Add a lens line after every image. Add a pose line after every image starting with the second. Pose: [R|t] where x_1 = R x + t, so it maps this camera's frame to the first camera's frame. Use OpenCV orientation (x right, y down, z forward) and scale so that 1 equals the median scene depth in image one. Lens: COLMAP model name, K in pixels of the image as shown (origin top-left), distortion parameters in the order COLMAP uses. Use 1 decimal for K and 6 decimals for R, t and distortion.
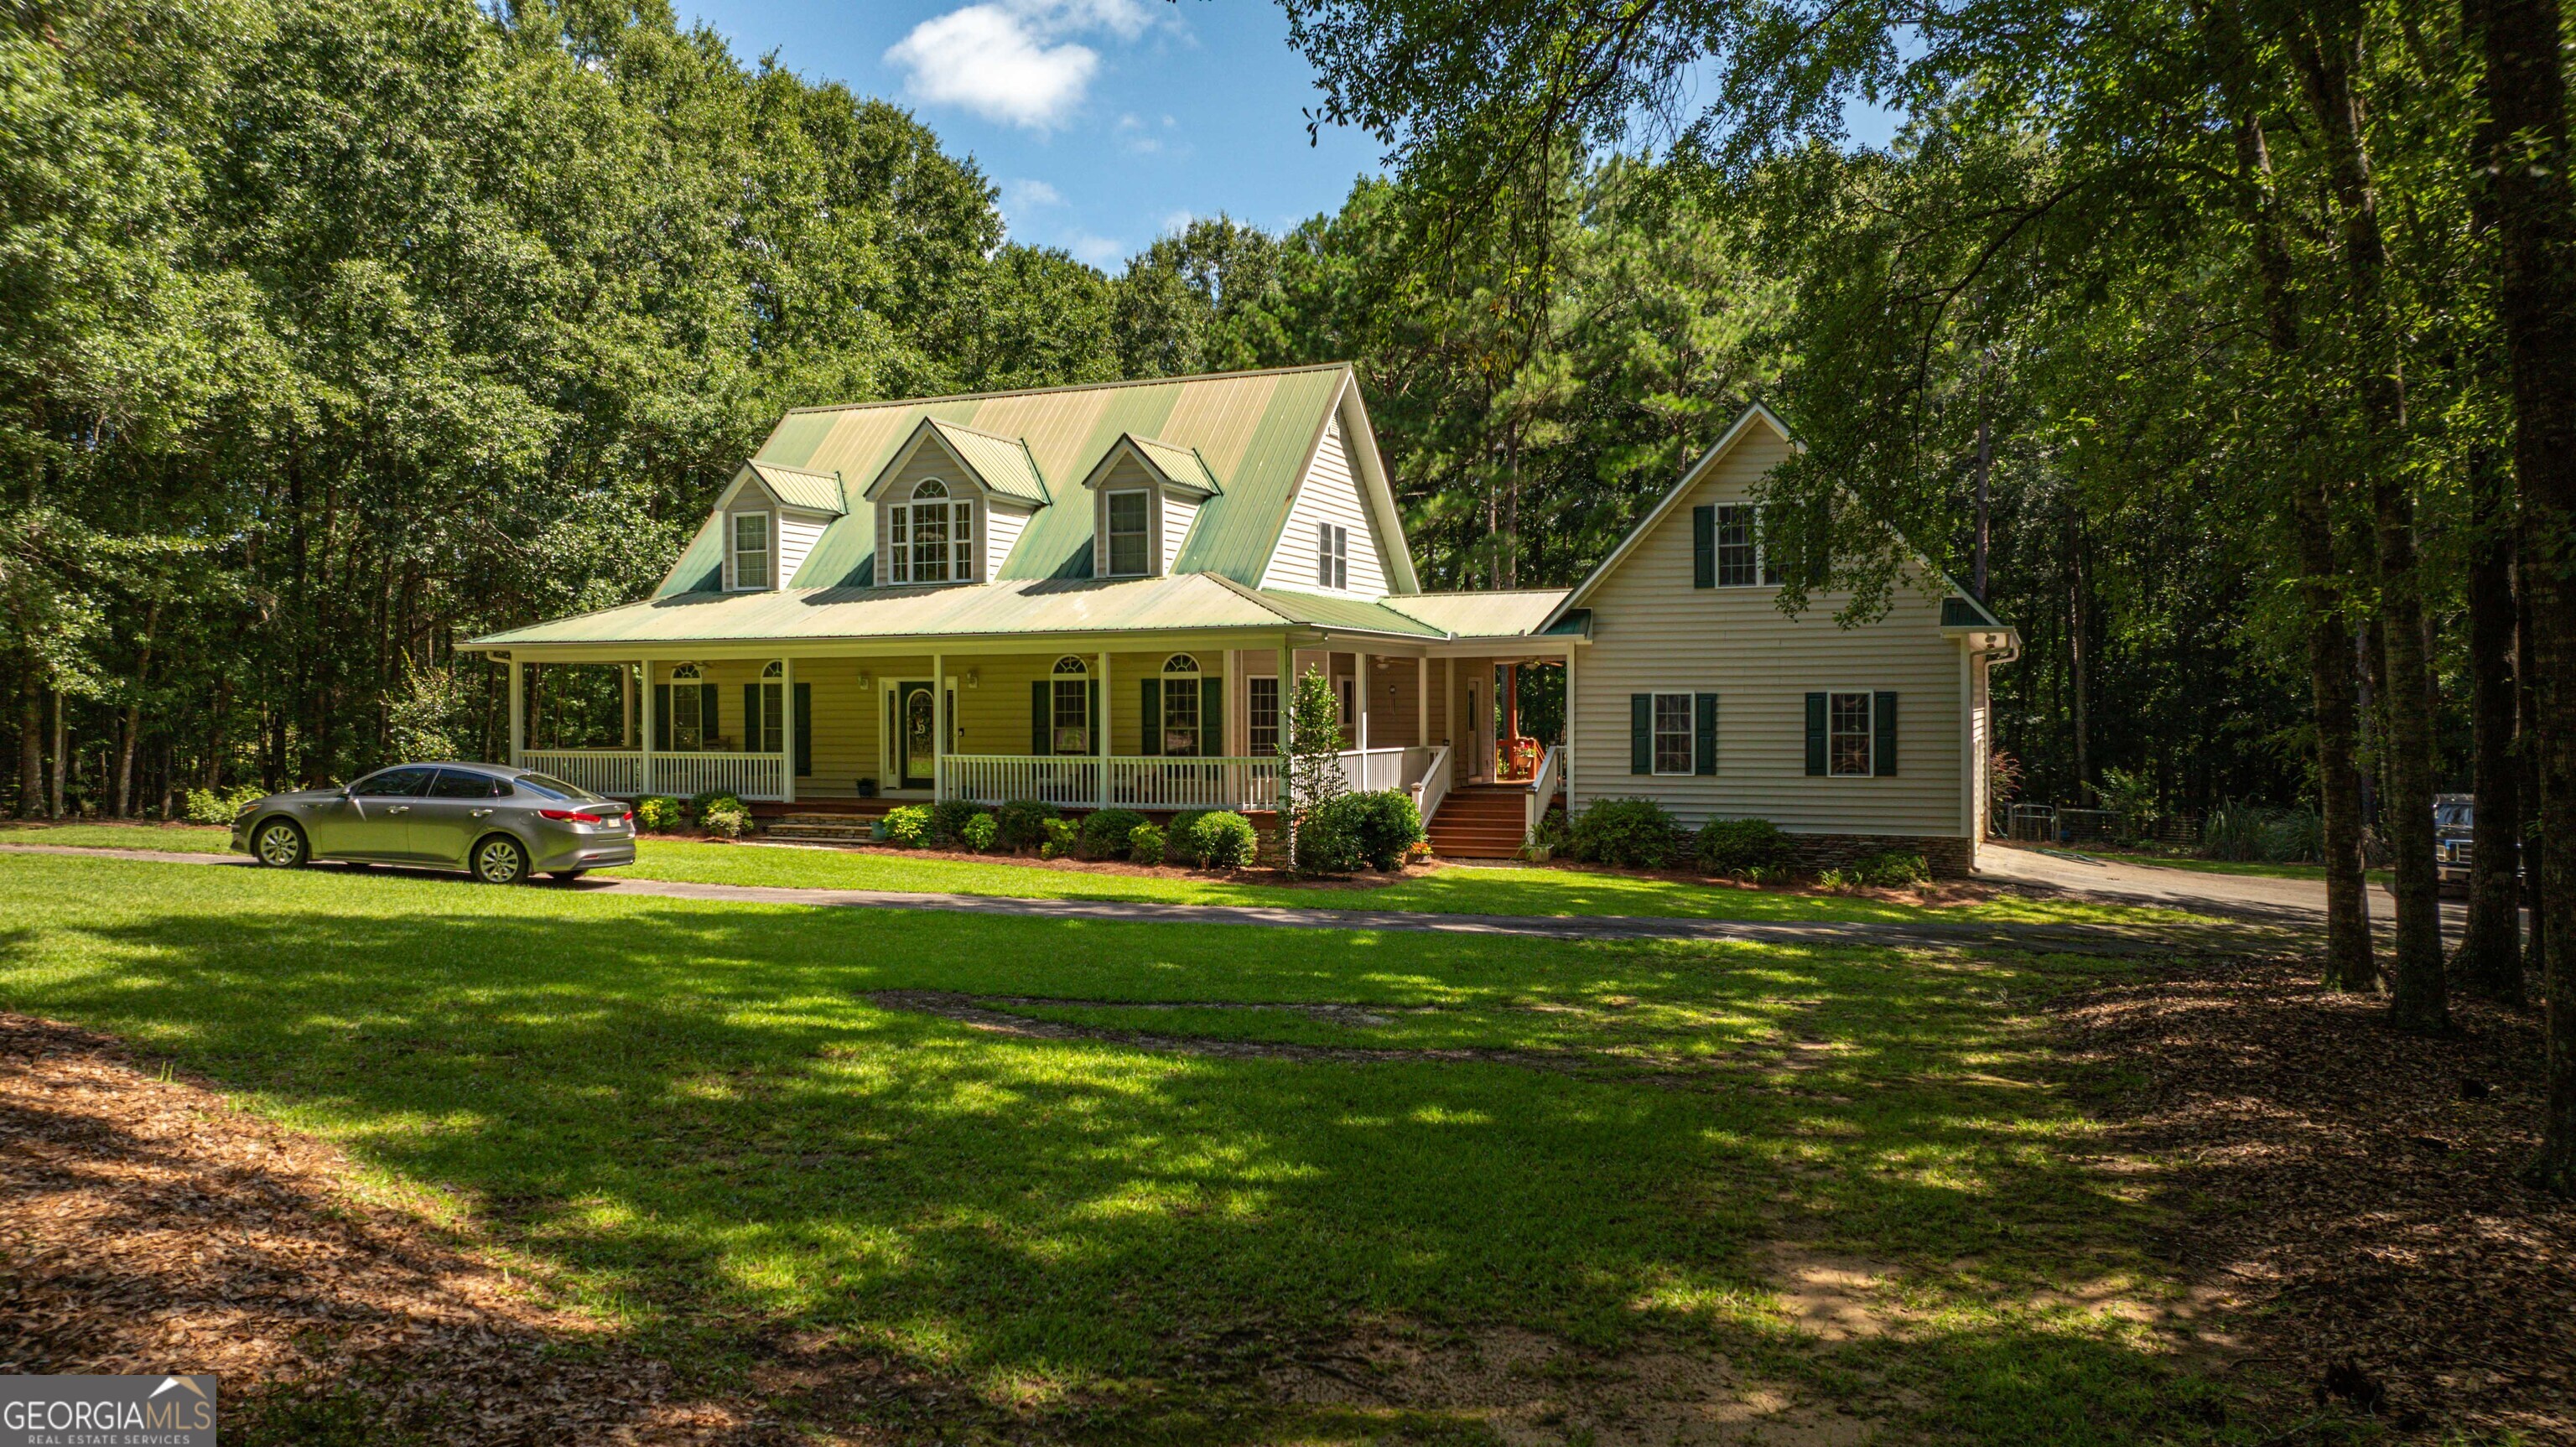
lens RADIAL K [[1813.0, 0, 1286.4], [0, 1813.0, 733.8], [0, 0, 1]] dist [-0.030664, 0.025635]
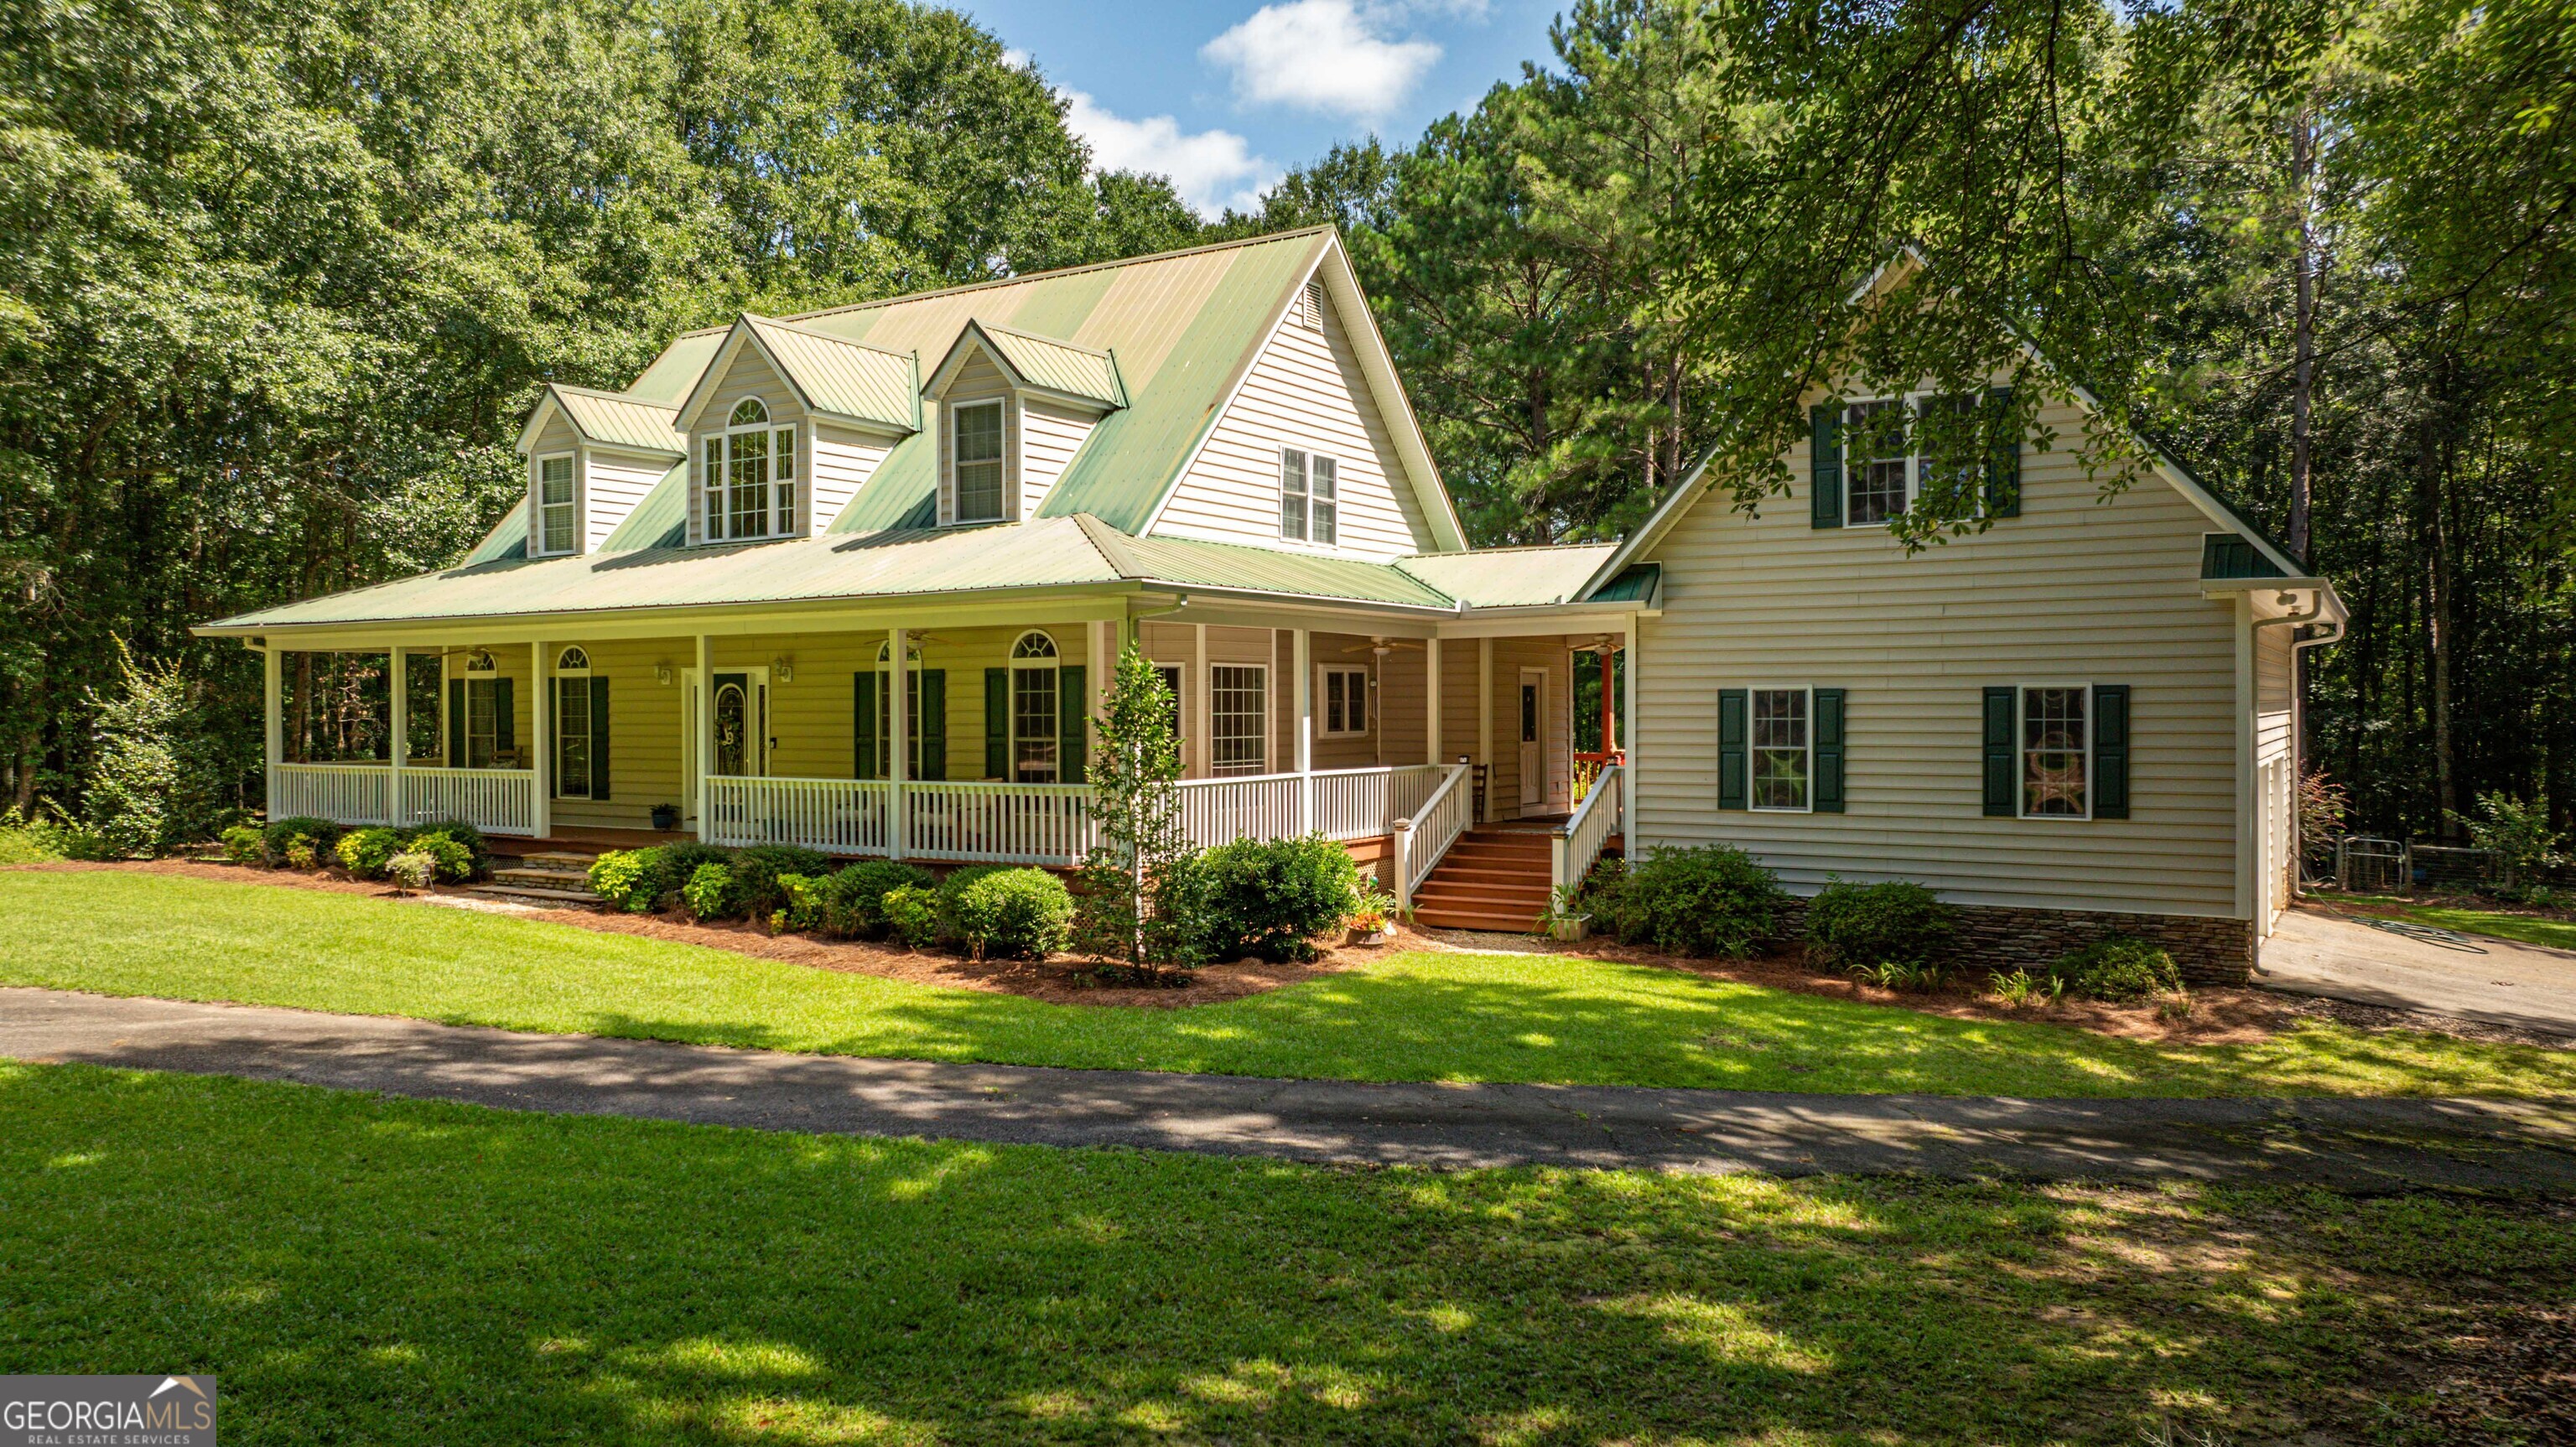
lens RADIAL K [[1813.0, 0, 1288.0], [0, 1813.0, 724.1], [0, 0, 1]] dist [-0.030664, 0.025635]
pose [[0.988021, 0.001868, -0.154309, 0.134503], [-0.002663, 0.999984, -0.004947, -0.005417], [0.154297, 0.005299, 0.988010, 0.310501]]
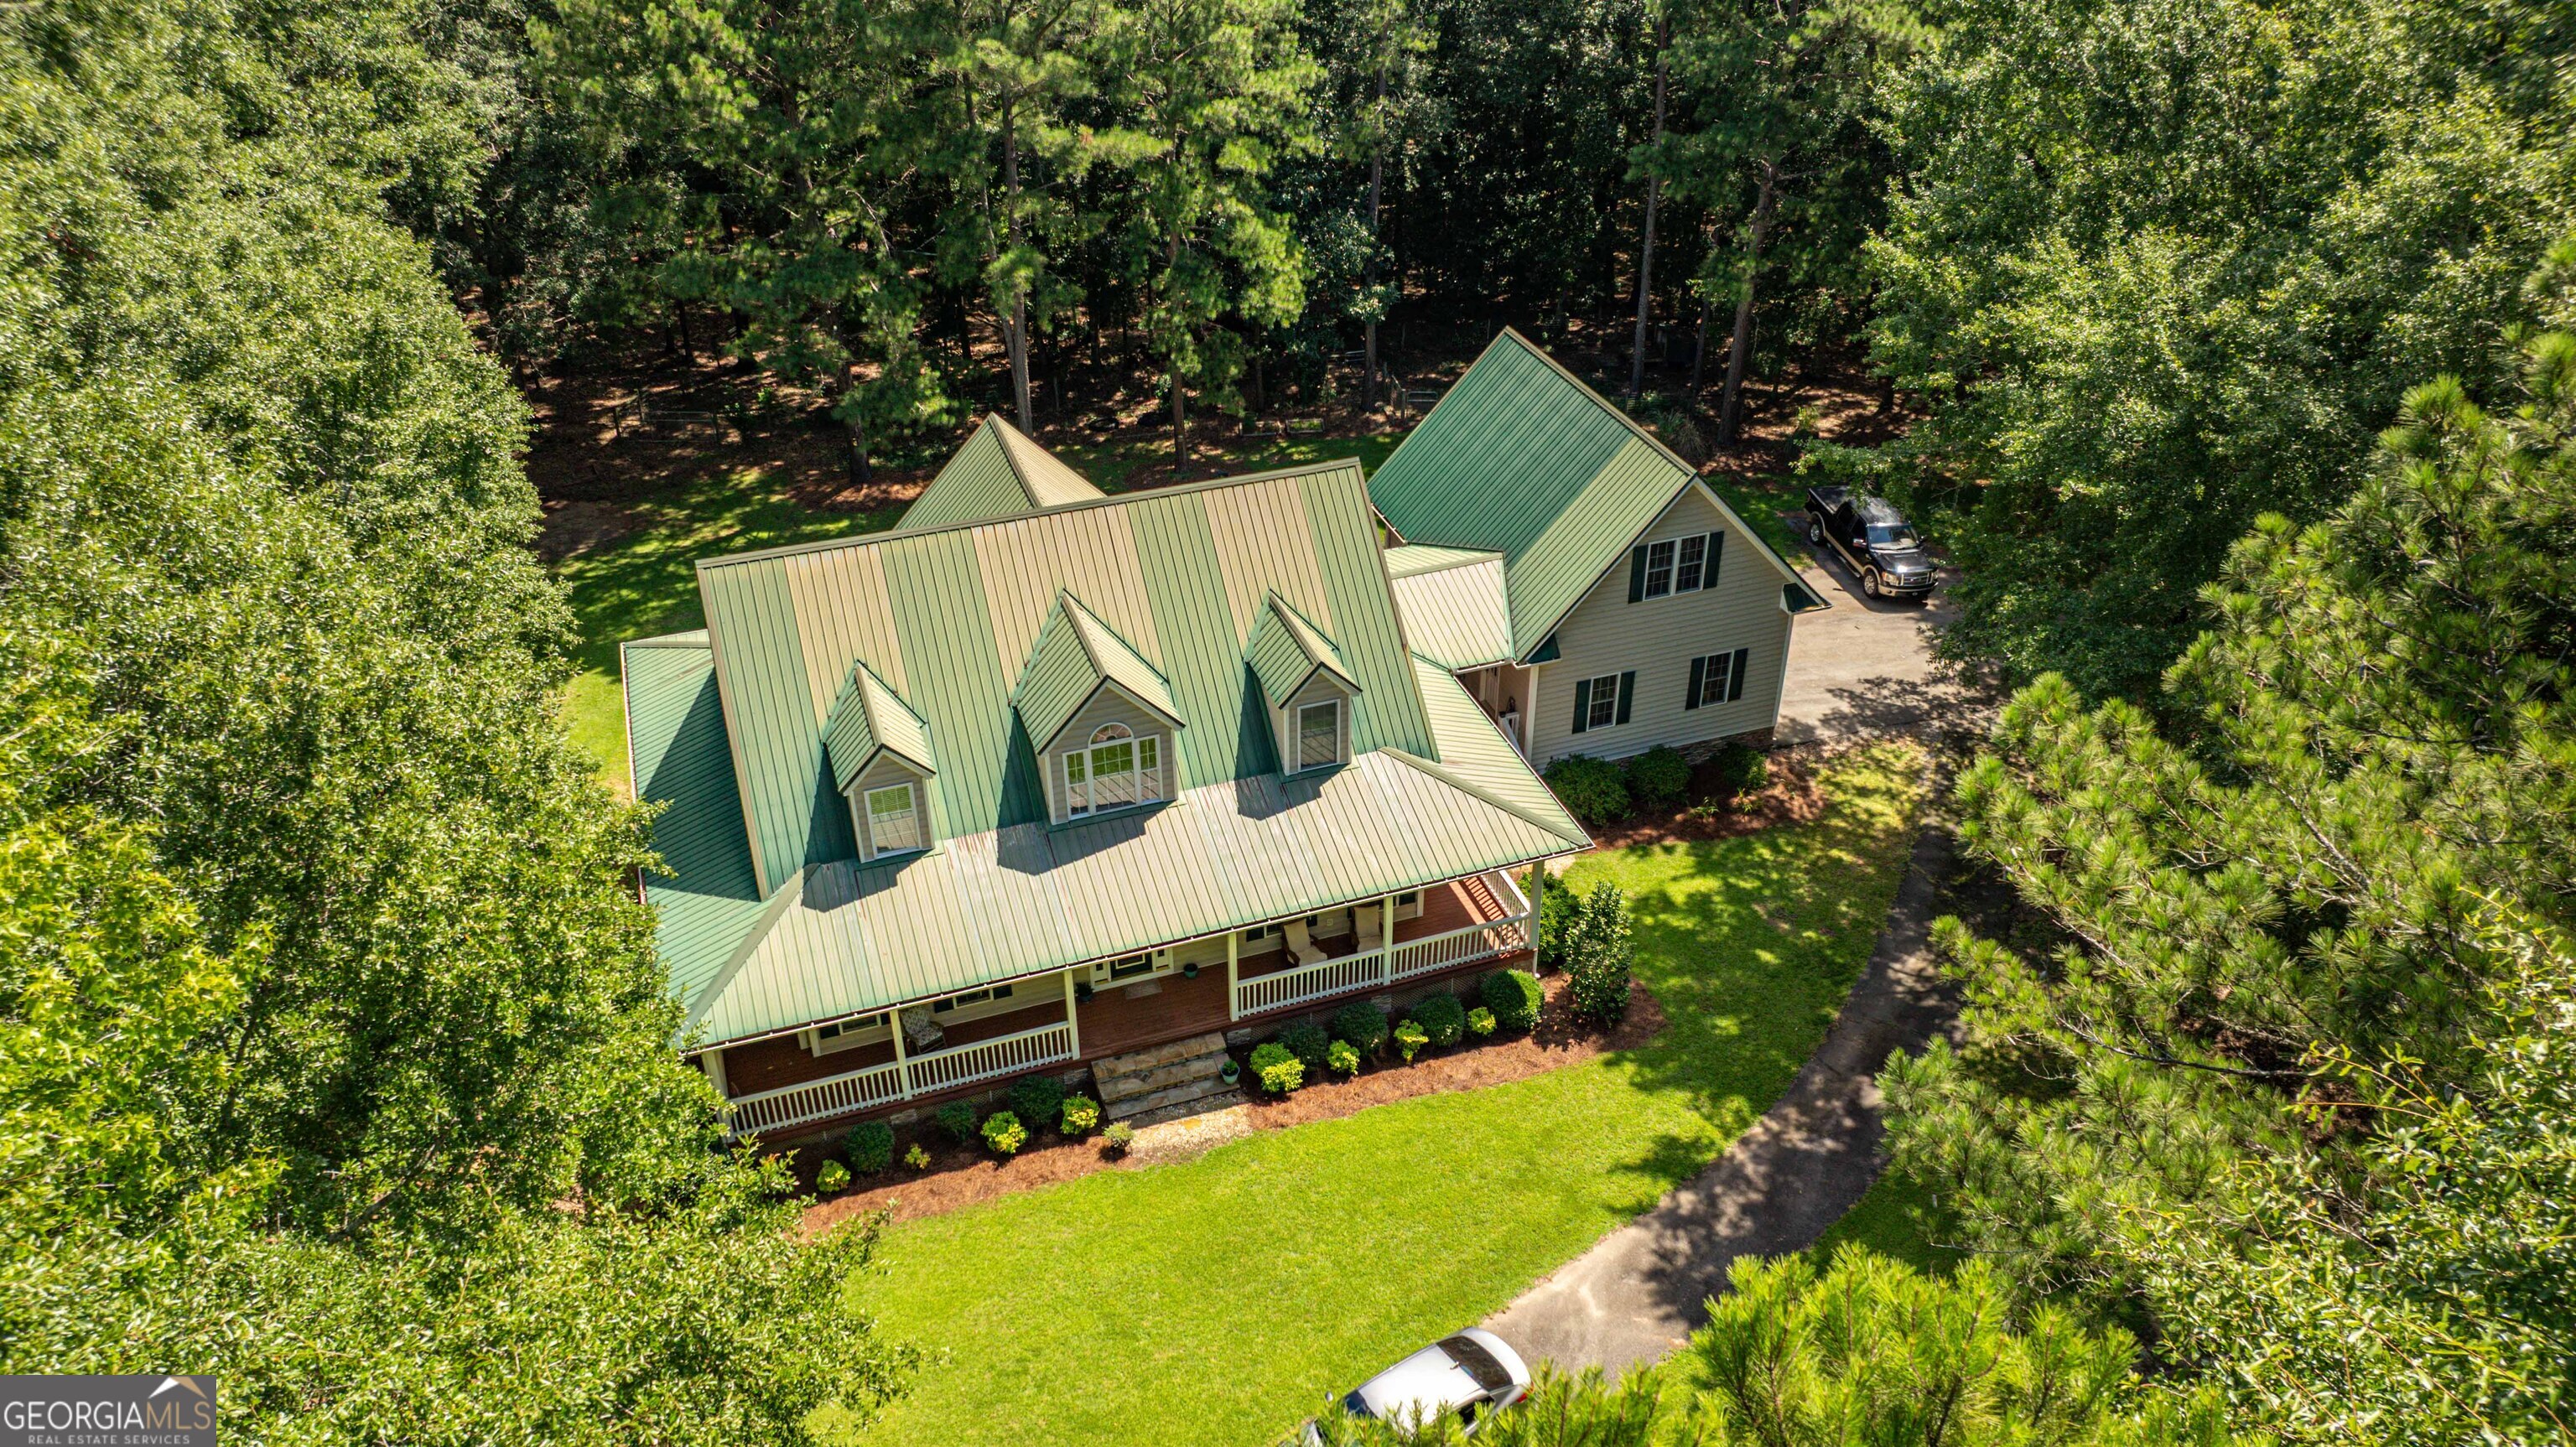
lens RADIAL K [[1829.8, 0, 1289.5], [0, 1829.8, 720.3], [0, 0, 1]] dist [-0.010871, -0.002983]
pose [[0.739119, -0.364054, 0.566717, -0.700366], [0.014046, 0.849504, 0.527395, -0.679307], [-0.673428, -0.381847, 0.632998, 0.295255]]
